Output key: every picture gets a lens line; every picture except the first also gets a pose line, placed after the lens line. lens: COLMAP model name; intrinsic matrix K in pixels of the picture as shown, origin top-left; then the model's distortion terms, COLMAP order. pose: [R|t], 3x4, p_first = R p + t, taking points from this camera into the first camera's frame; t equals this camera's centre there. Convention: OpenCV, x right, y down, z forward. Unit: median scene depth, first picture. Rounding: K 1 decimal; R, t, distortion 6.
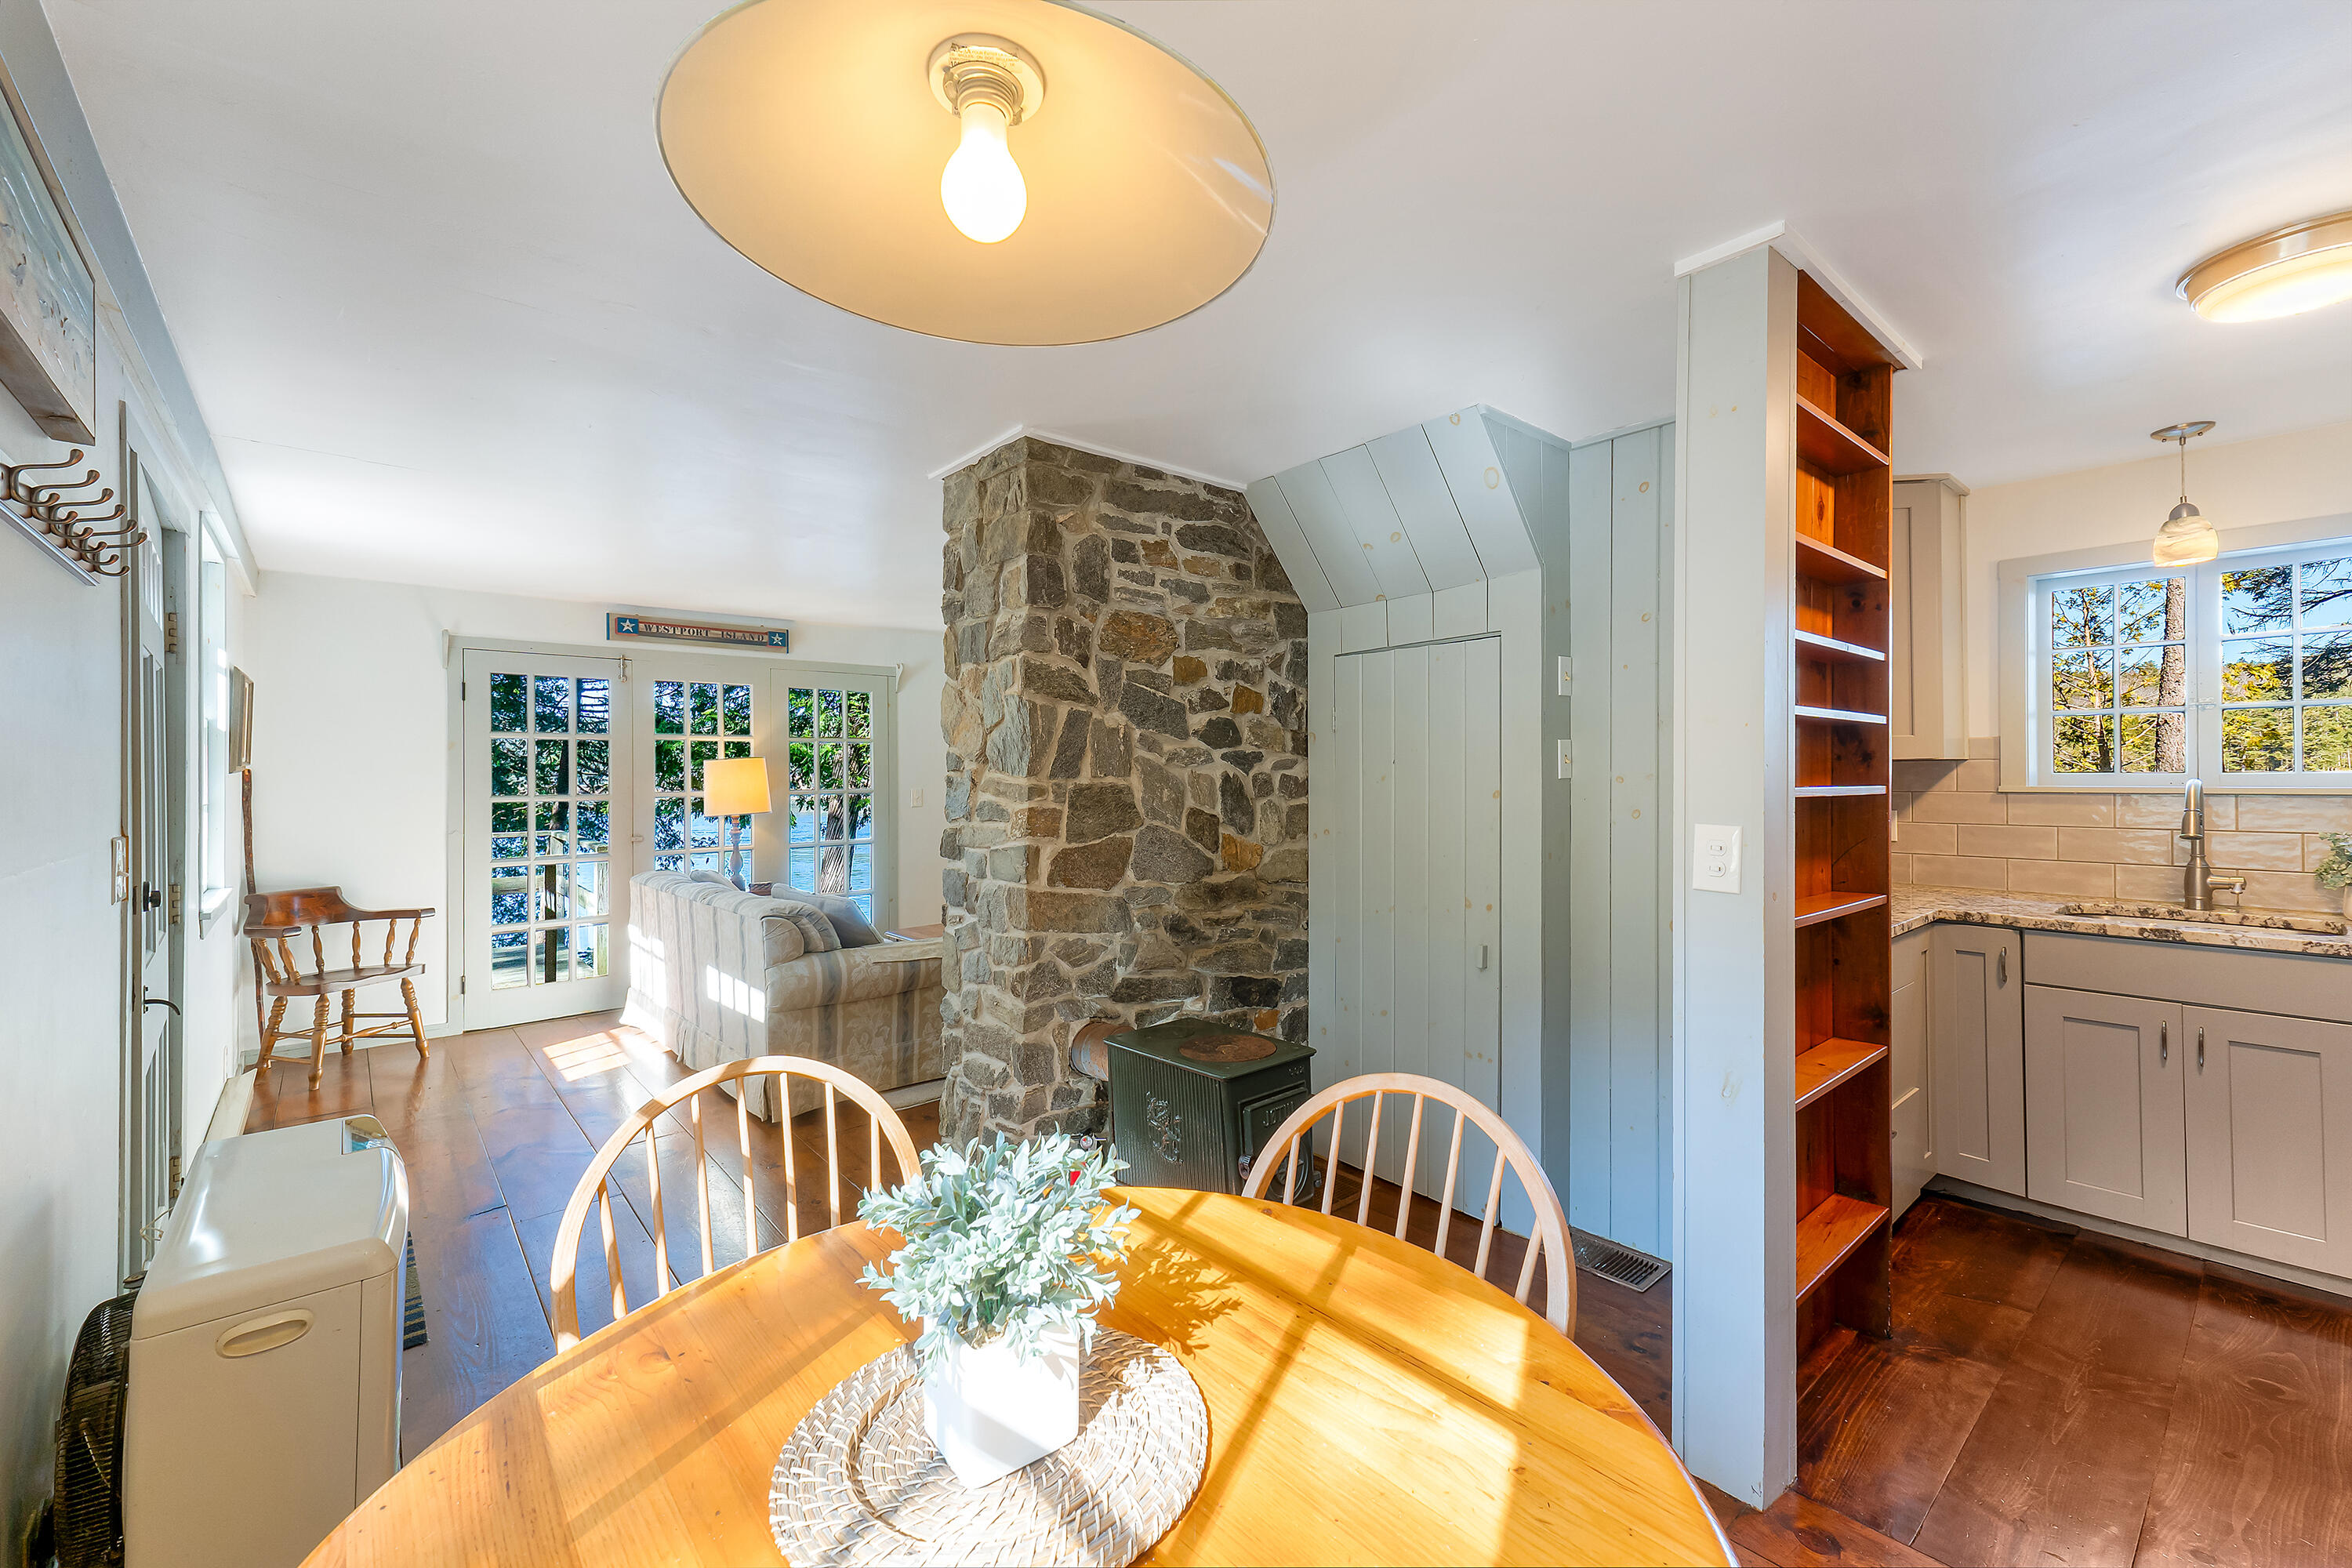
lens RADIAL K [[944.9, 0, 1154.0], [0, 944.9, 770.4], [0, 0, 1]] dist [0.032325, -0.009424]
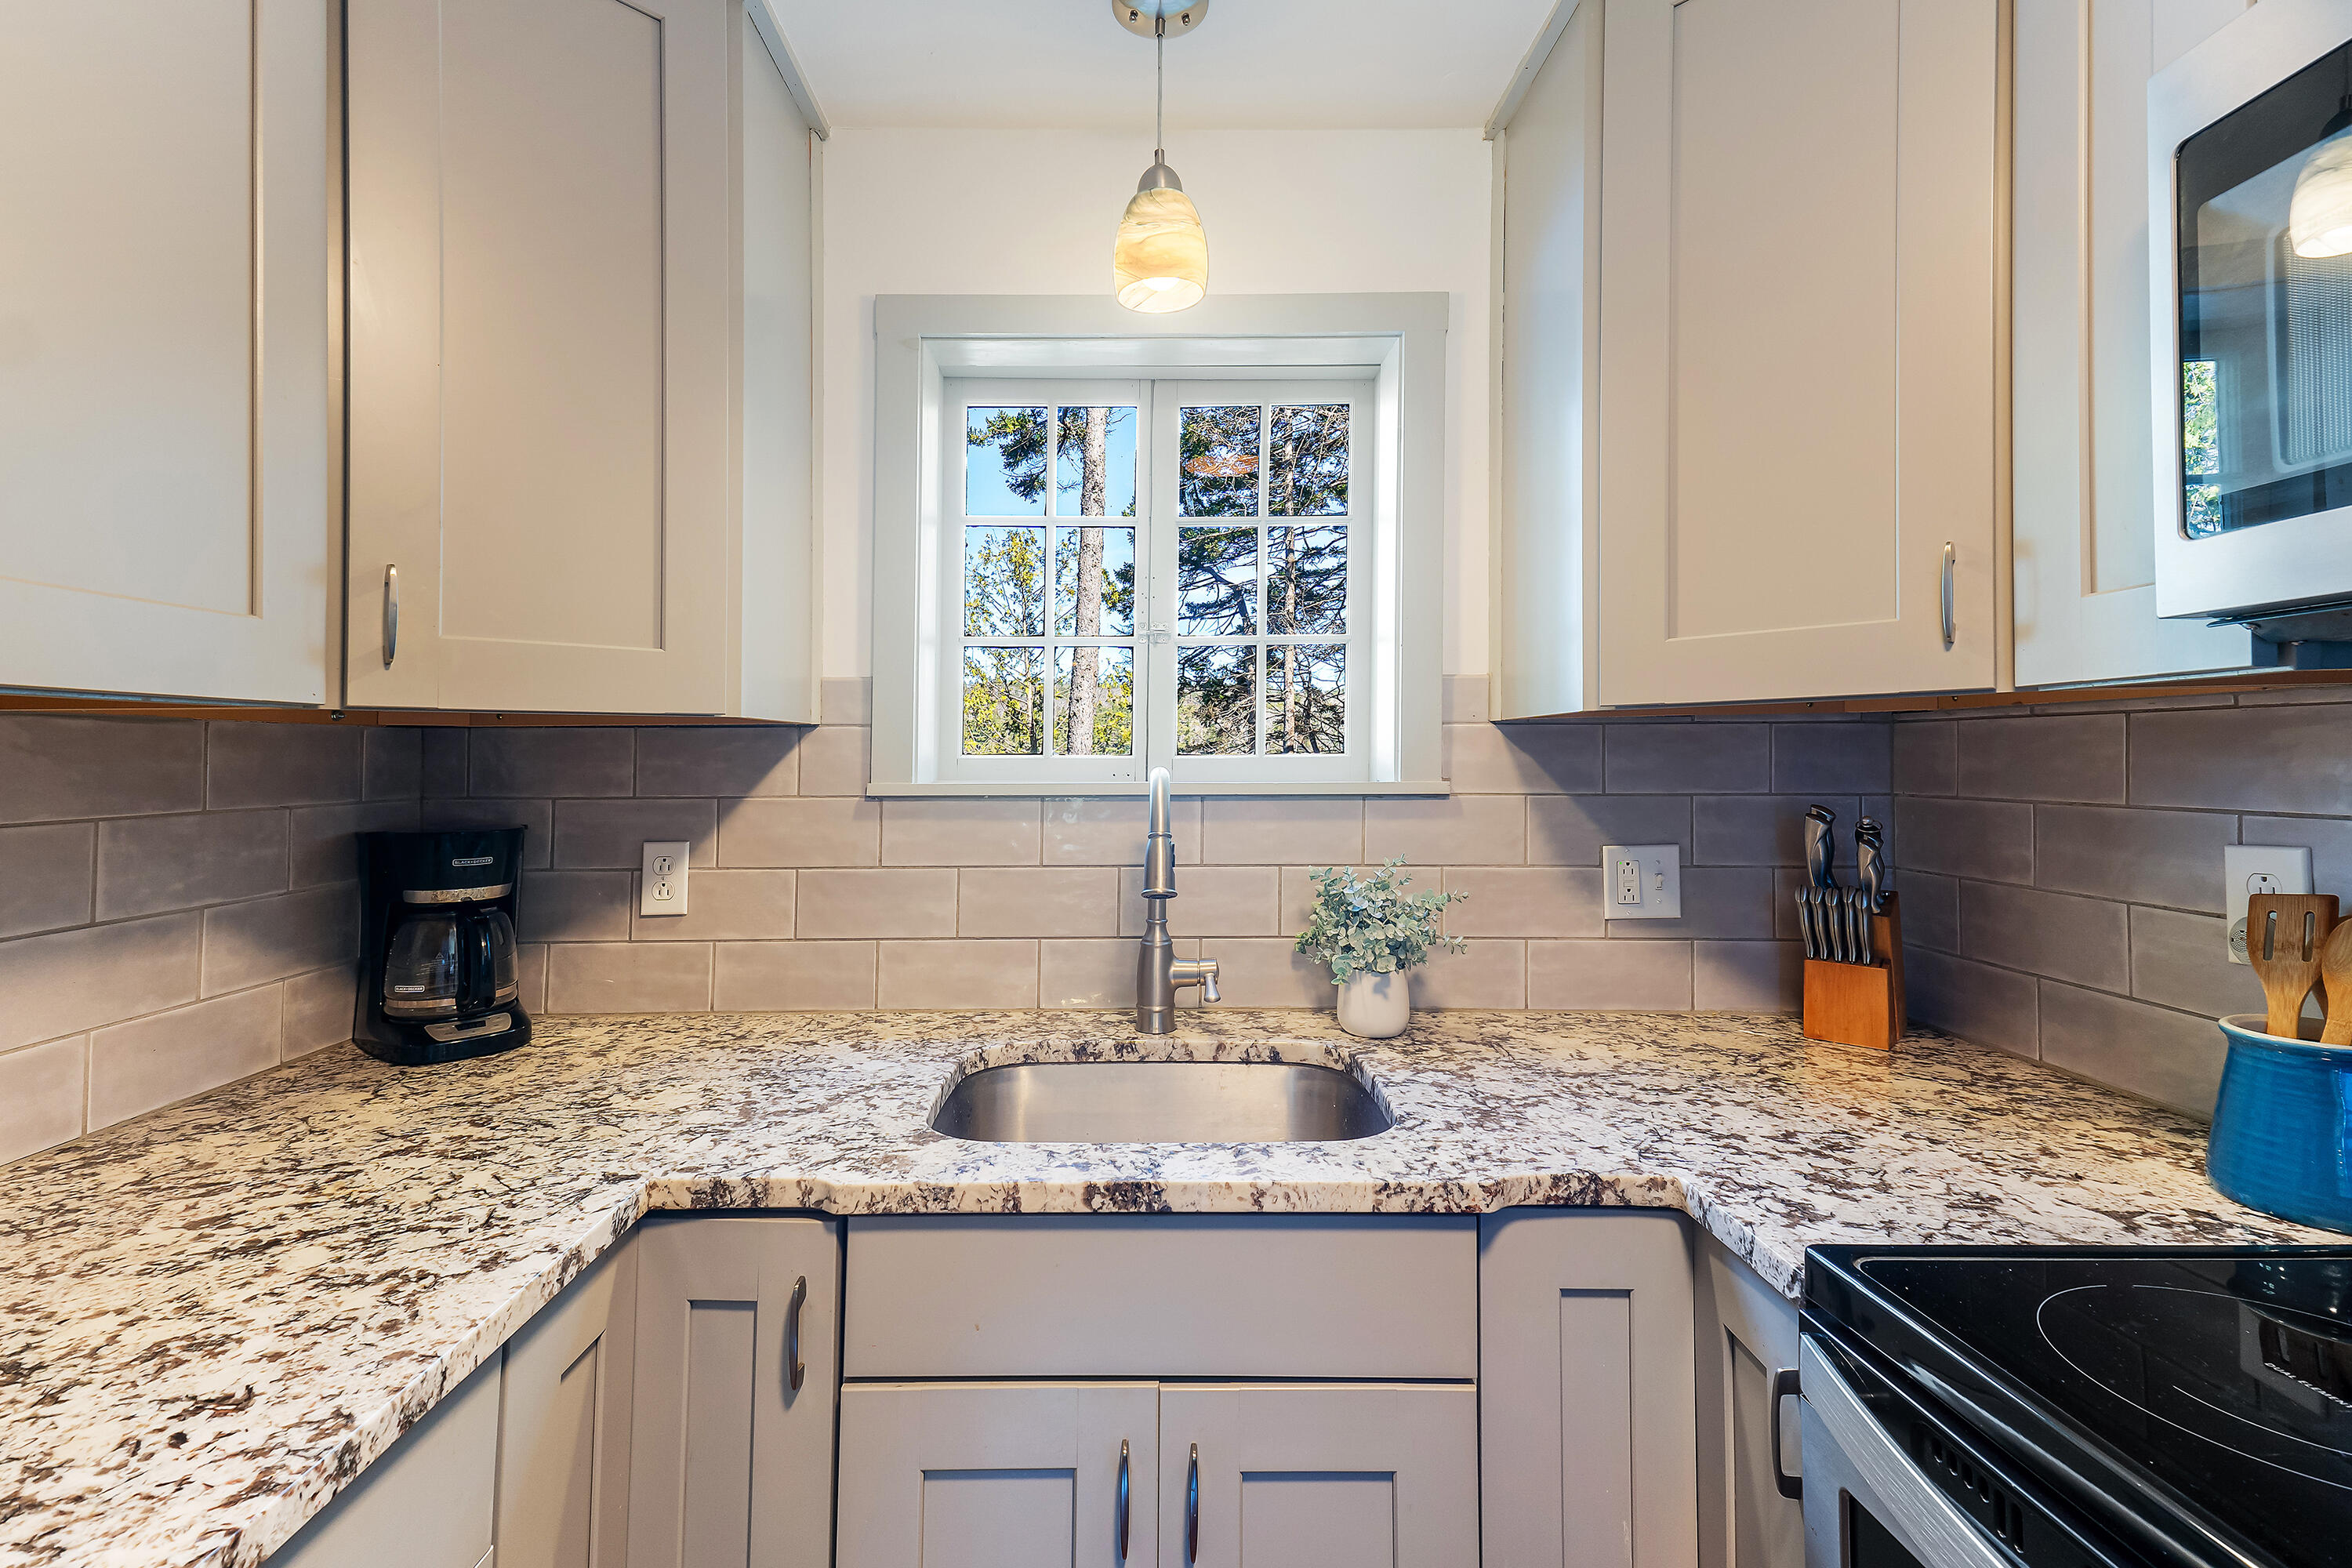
lens RADIAL K [[1045.0, 0, 1169.2], [0, 1045.0, 721.0], [0, 0, 1]] dist [0.042034, 0.000079]
pose [[0.618148, 0.041368, 0.784972, 0.626635], [-0.012534, 0.999006, -0.042778, 0.007079], [-0.785962, 0.016604, 0.618052, 0.632801]]
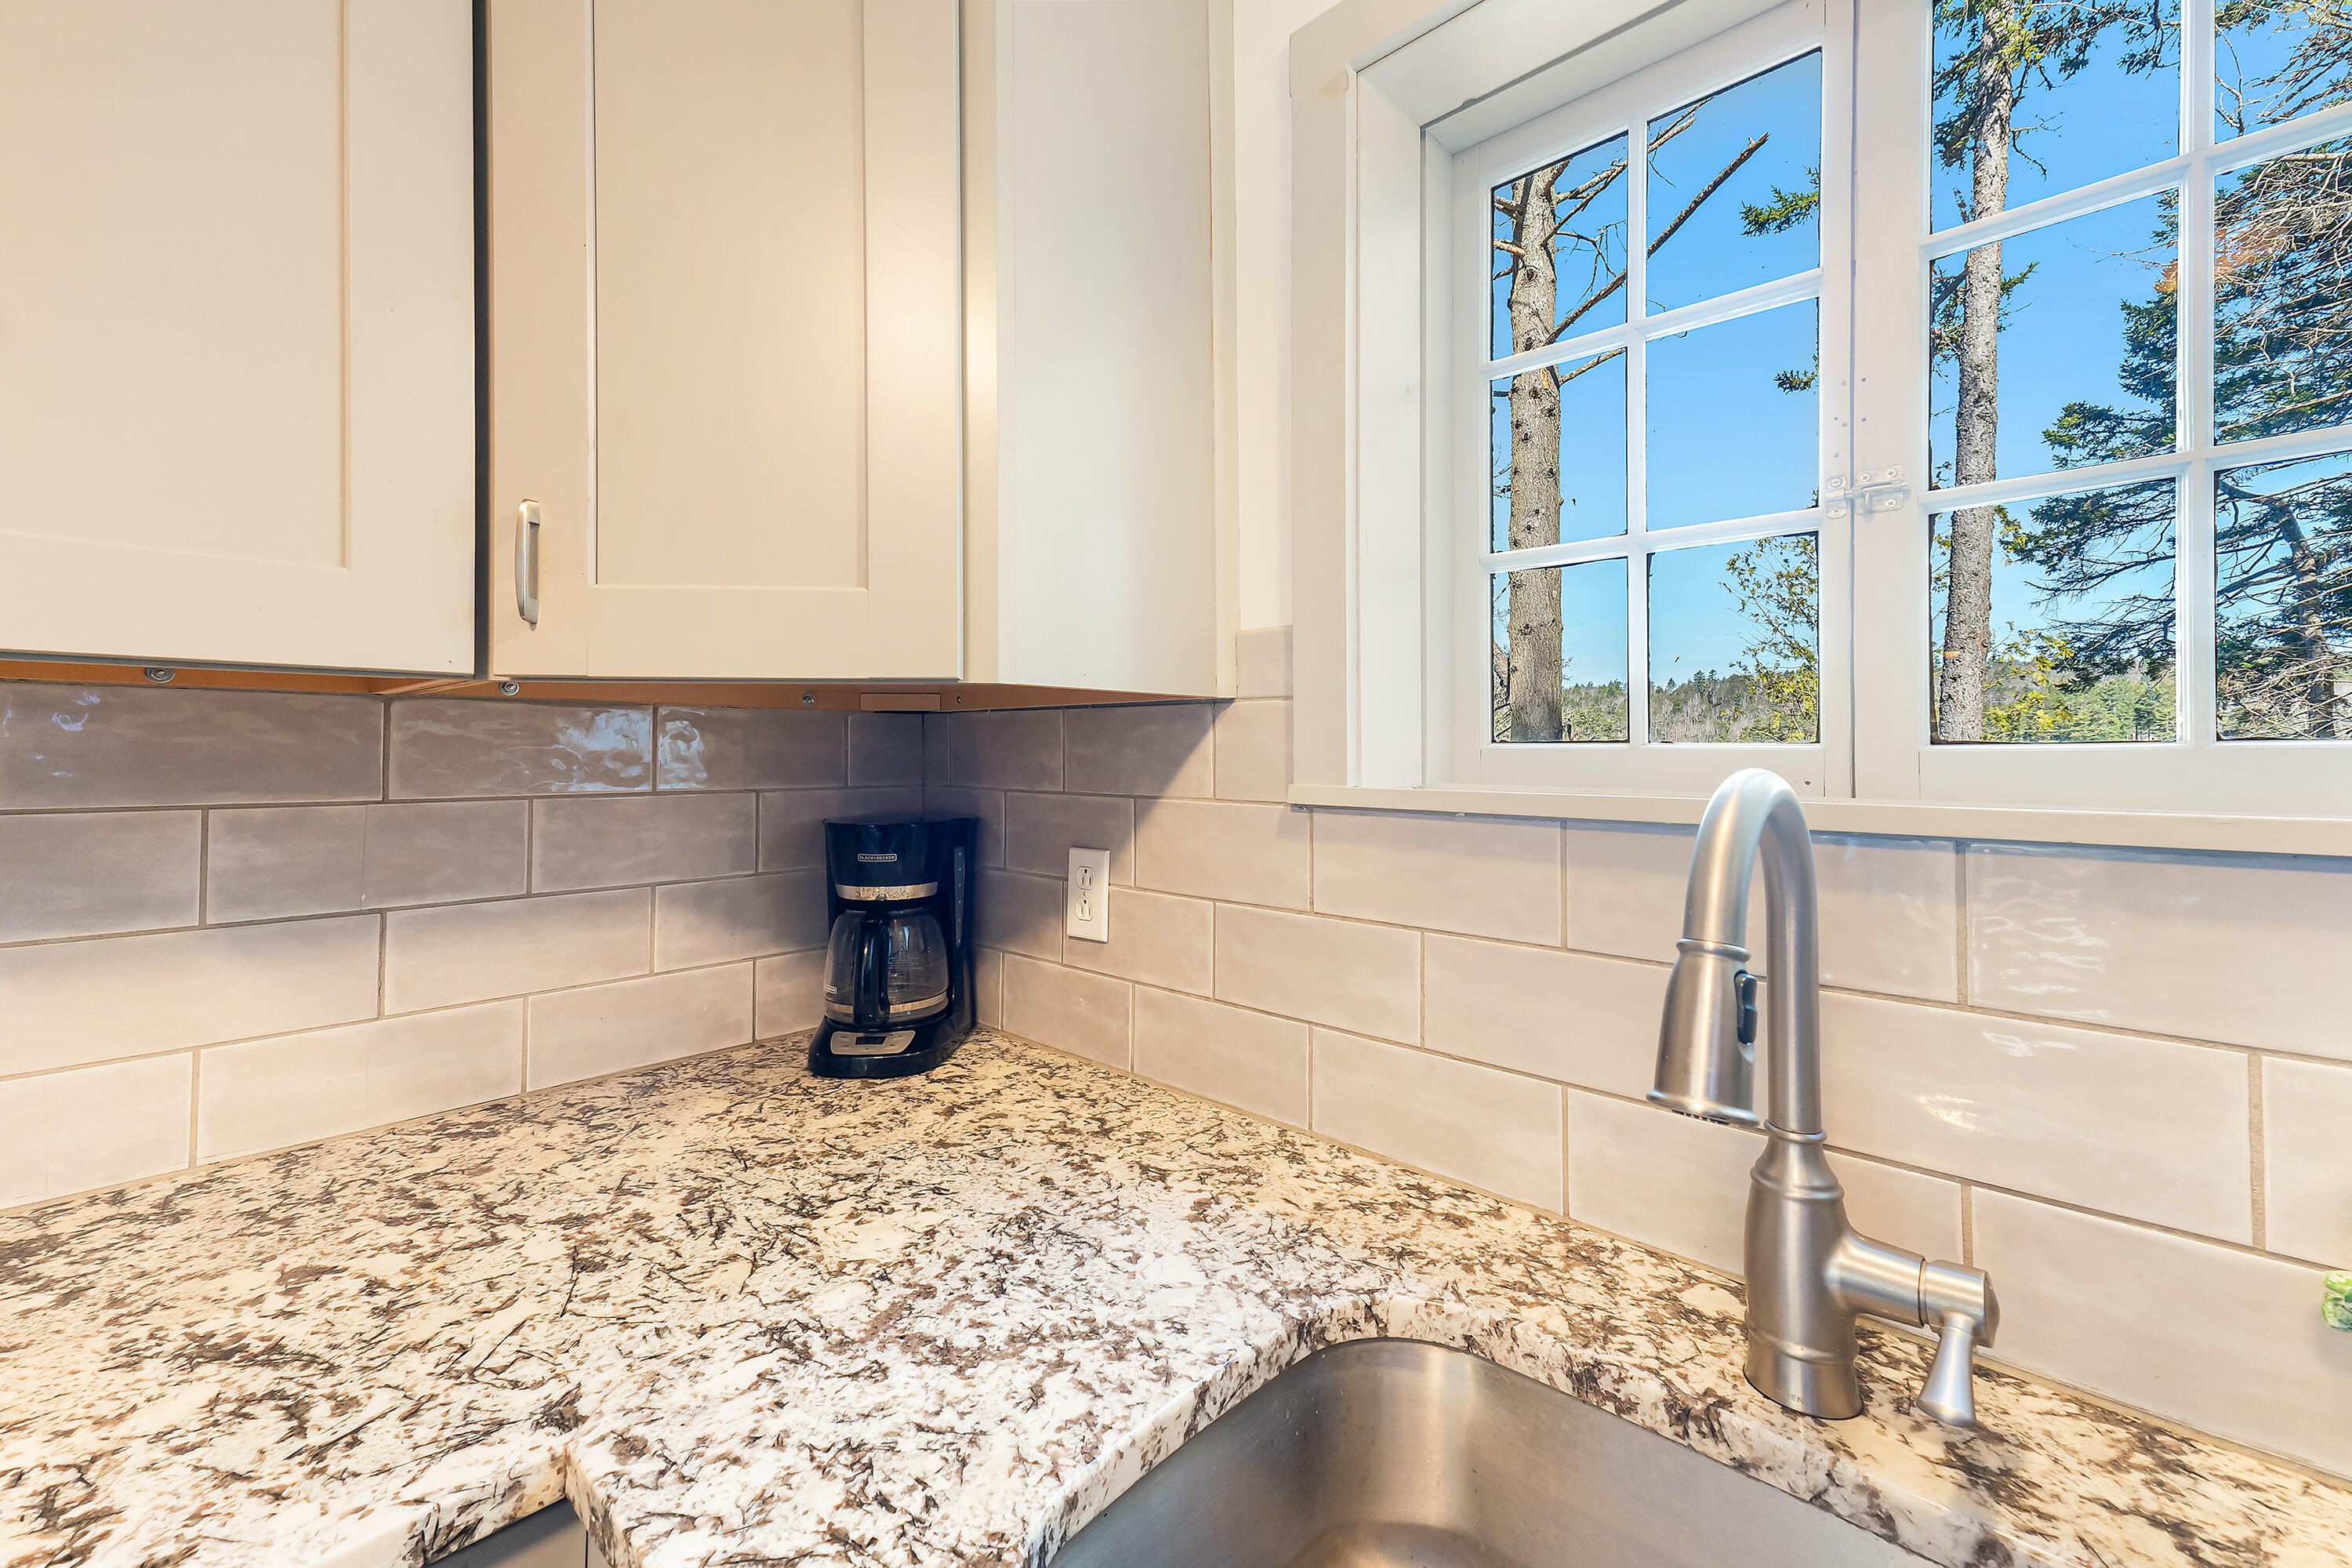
lens RADIAL K [[958.5, 0, 1165.5], [0, 958.5, 718.7], [0, 0, 1]] dist [0.031000, -0.007321]
pose [[0.993242, 0.023858, 0.113584, 0.879331], [-0.020903, 0.999413, -0.027137, 0.005377], [-0.114165, 0.024579, 0.993158, 0.770507]]
